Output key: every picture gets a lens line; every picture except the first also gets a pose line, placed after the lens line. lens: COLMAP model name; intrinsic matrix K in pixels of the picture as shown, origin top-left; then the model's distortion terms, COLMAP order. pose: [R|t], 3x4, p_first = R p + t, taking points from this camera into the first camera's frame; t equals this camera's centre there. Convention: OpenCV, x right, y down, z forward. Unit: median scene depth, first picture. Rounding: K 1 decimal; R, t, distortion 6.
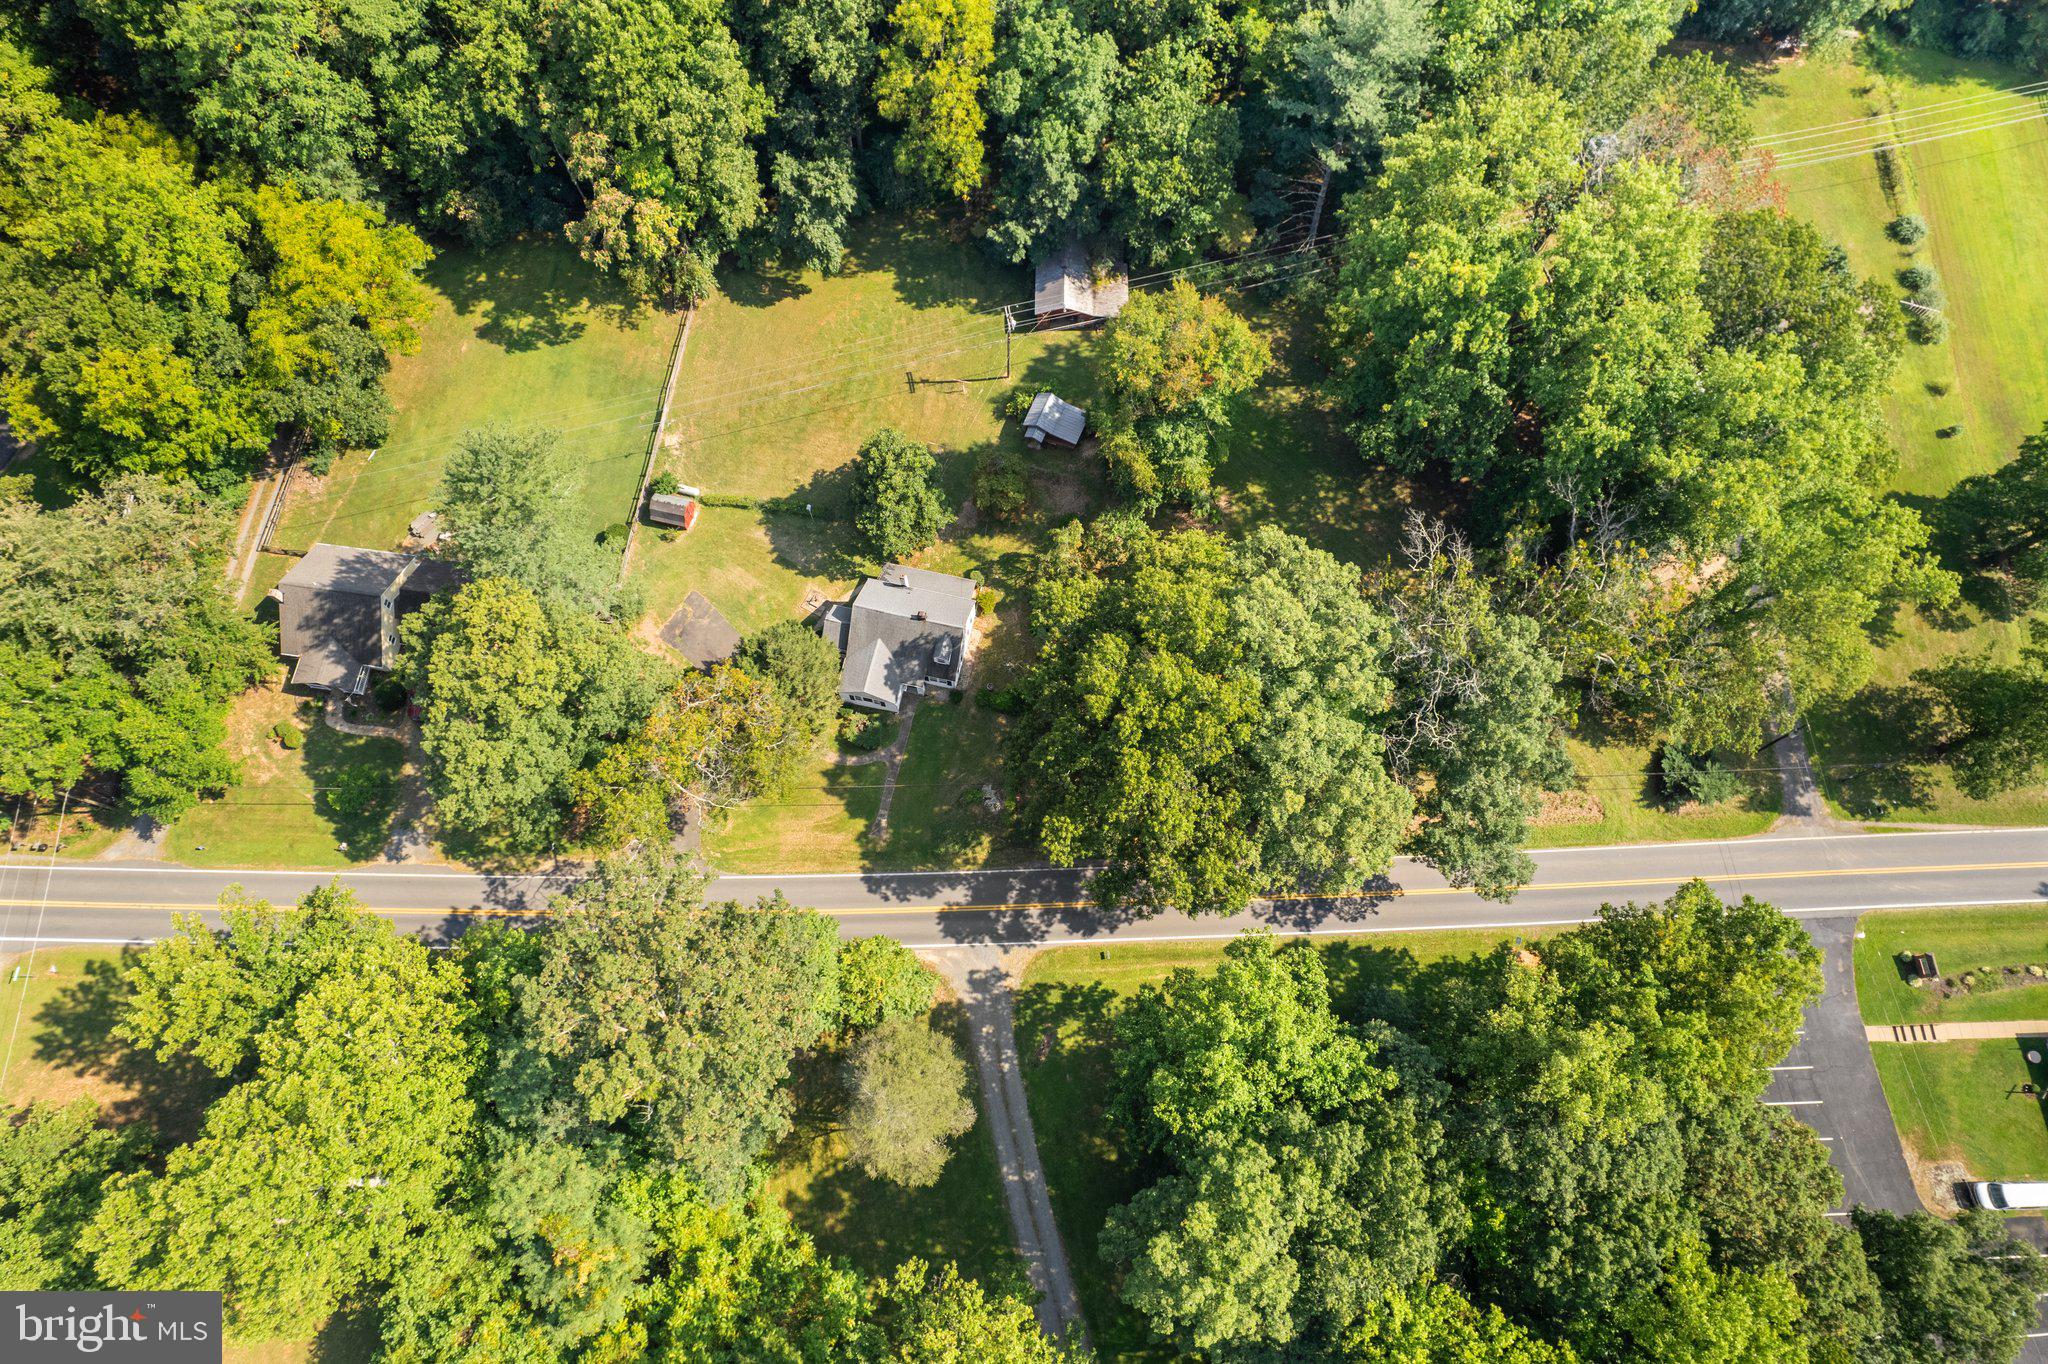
lens RADIAL K [[1231.6, 0, 1022.9], [0, 1231.6, 680.3], [0, 0, 1]] dist [-0.038777, -0.000200]
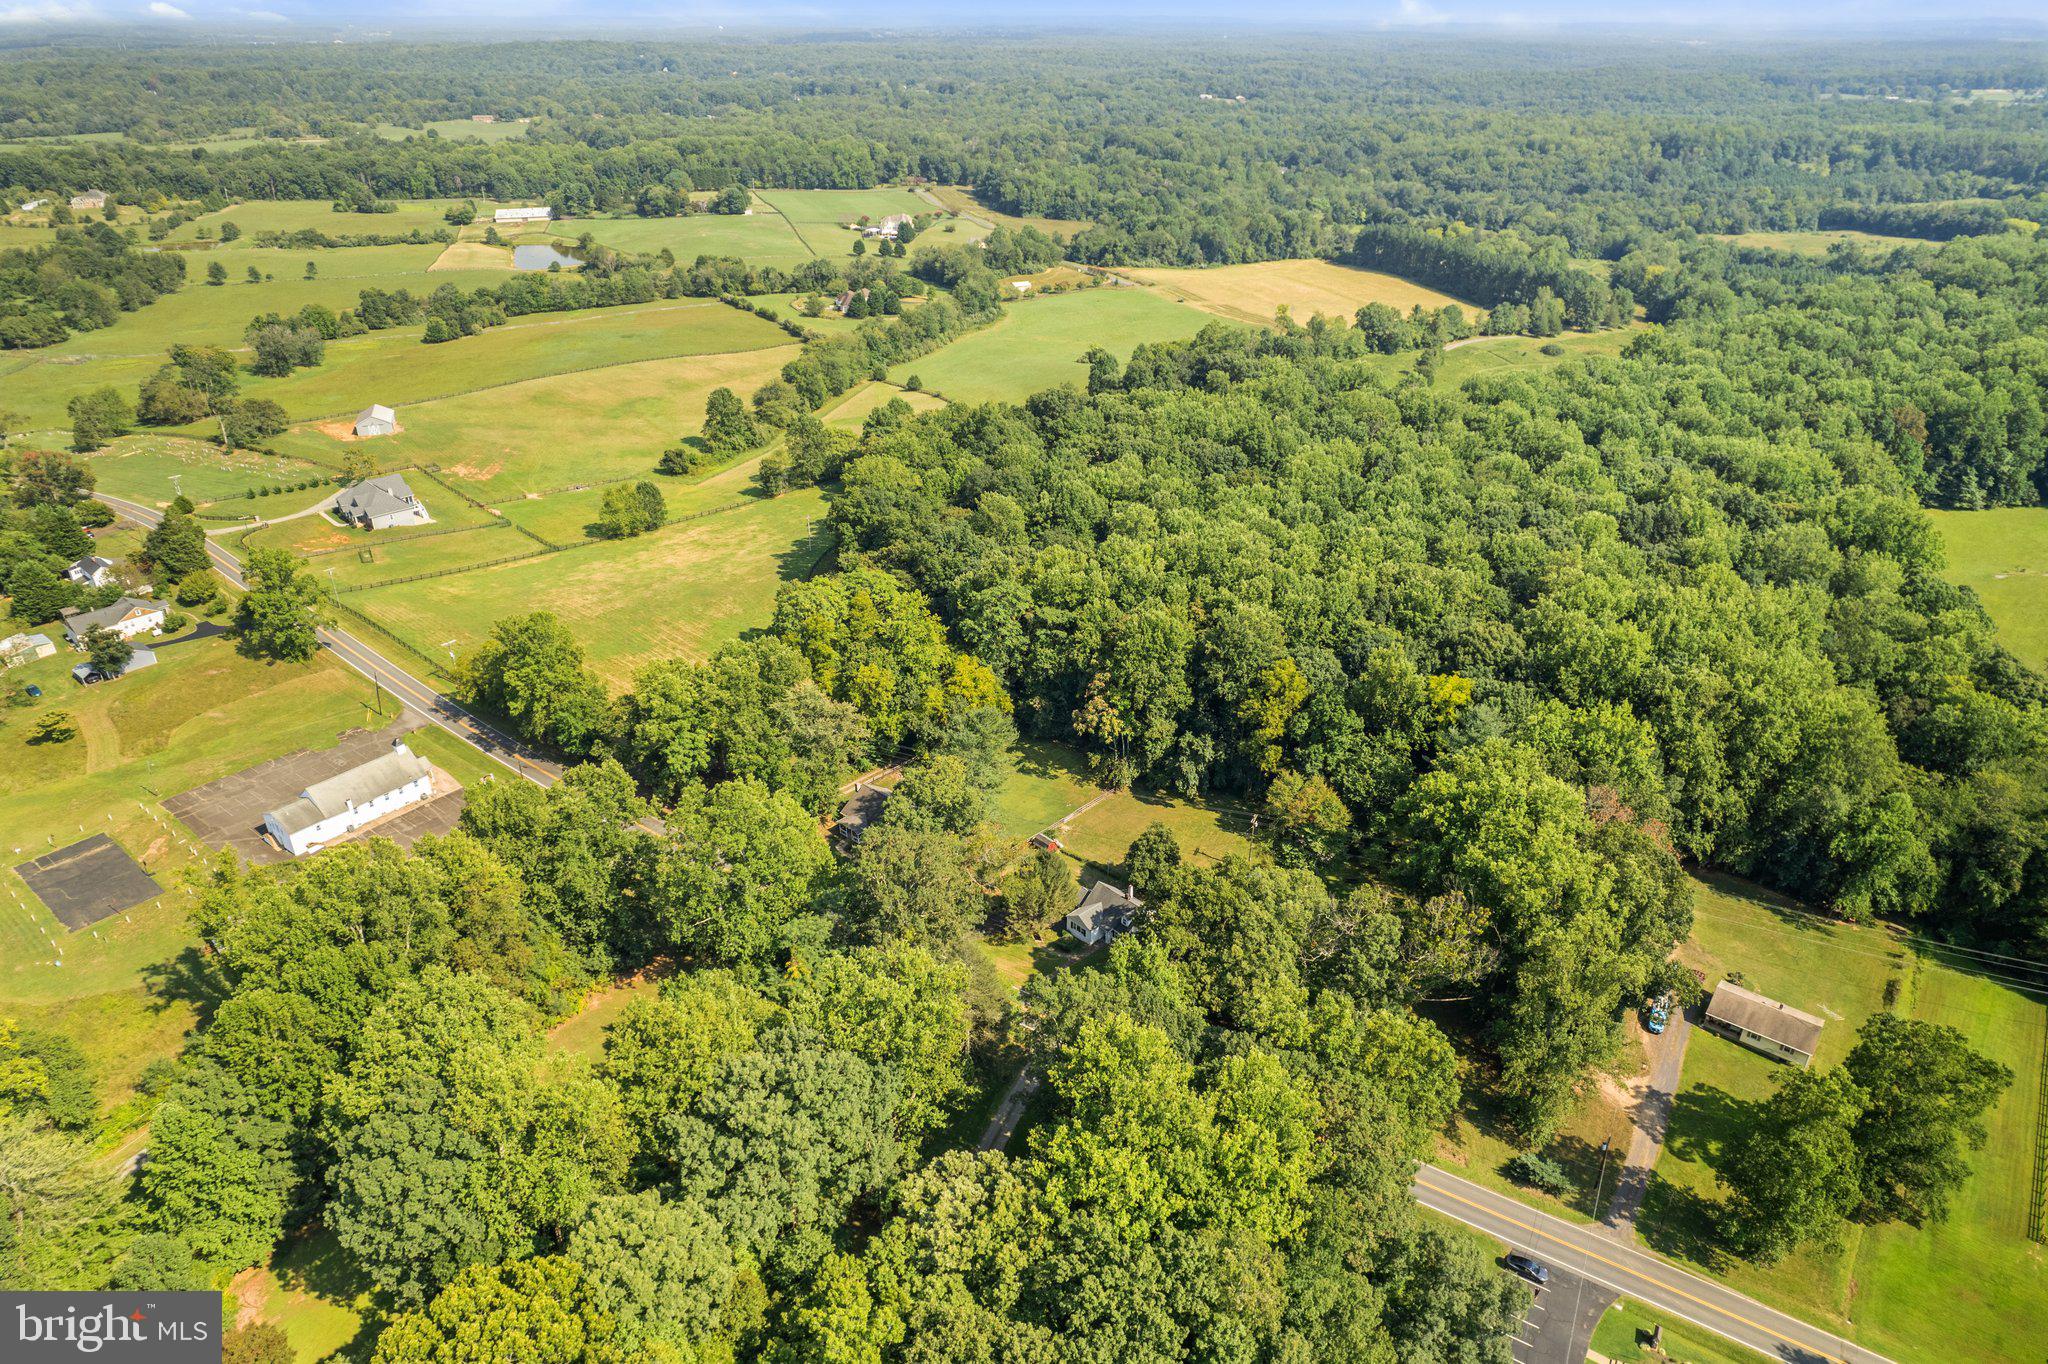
lens RADIAL K [[1231.6, 0, 1022.9], [0, 1231.6, 680.3], [0, 0, 1]] dist [-0.038777, -0.000200]
pose [[0.816703, 0.261712, -0.514298, 0.616210], [-0.544224, 0.645668, -0.535661, 0.763272], [0.191877, 0.717370, 0.669749, -0.446709]]
